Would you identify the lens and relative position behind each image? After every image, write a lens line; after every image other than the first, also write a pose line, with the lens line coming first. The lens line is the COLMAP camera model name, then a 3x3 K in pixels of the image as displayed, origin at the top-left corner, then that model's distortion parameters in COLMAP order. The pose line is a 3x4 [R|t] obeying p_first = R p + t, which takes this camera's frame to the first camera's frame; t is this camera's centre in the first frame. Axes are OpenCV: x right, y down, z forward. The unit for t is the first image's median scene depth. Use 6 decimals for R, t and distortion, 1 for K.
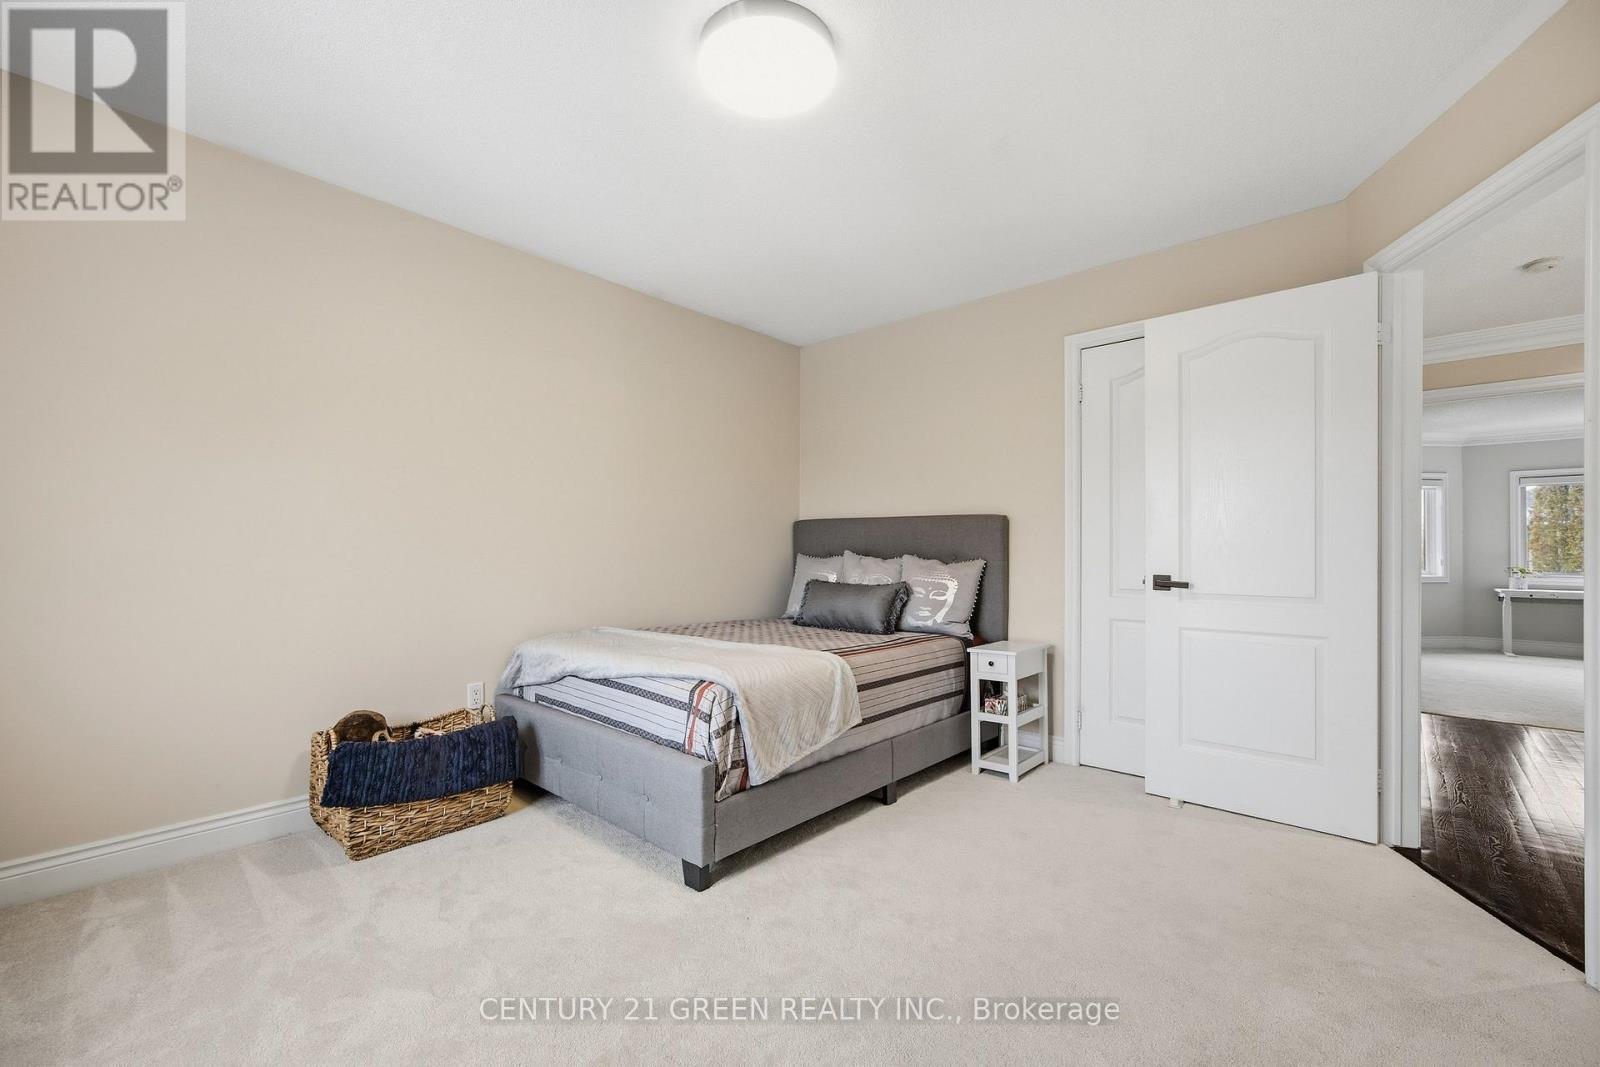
lens RADIAL K [[645.1, 0, 801.4], [0, 645.1, 549.8], [0, 0, 1]] dist [-0.015676, 0.000264]
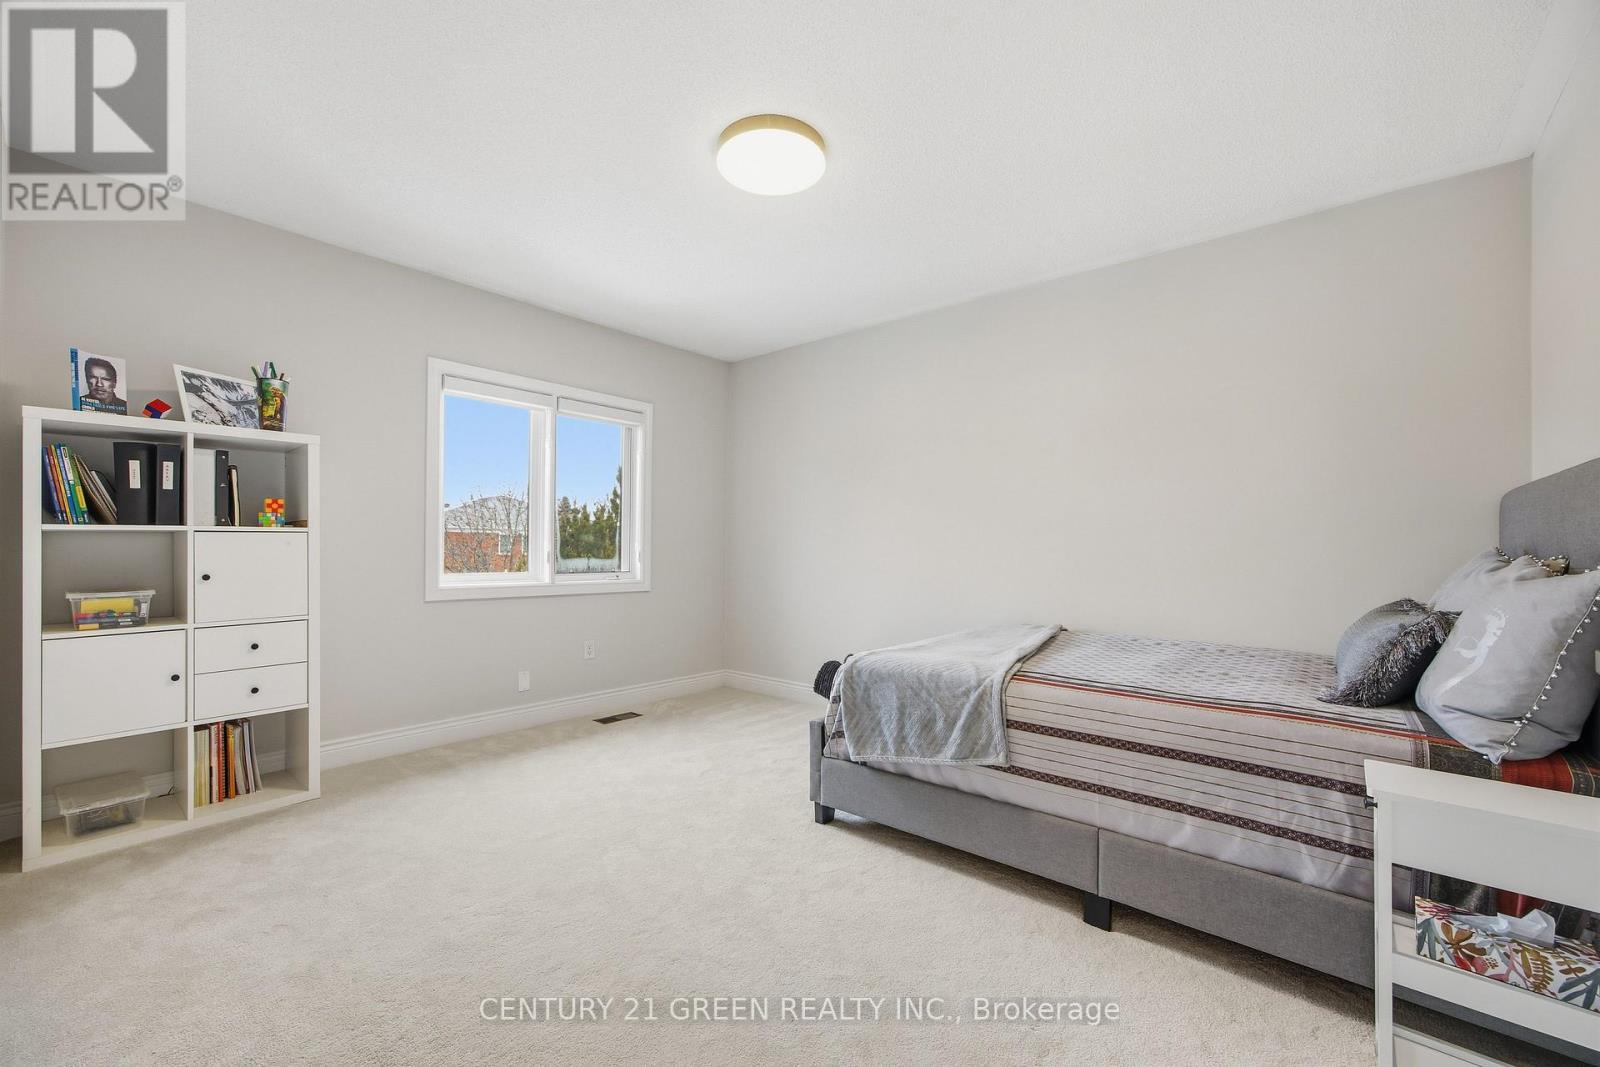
lens RADIAL K [[645.1, 0, 800.2], [0, 645.1, 540.0], [0, 0, 1]] dist [-0.015676, 0.000264]
pose [[0.047718, -0.001648, -0.998860, 0.830162], [0.011927, 0.999928, -0.001080, -0.002539], [0.998790, -0.011862, 0.047734, 0.720055]]
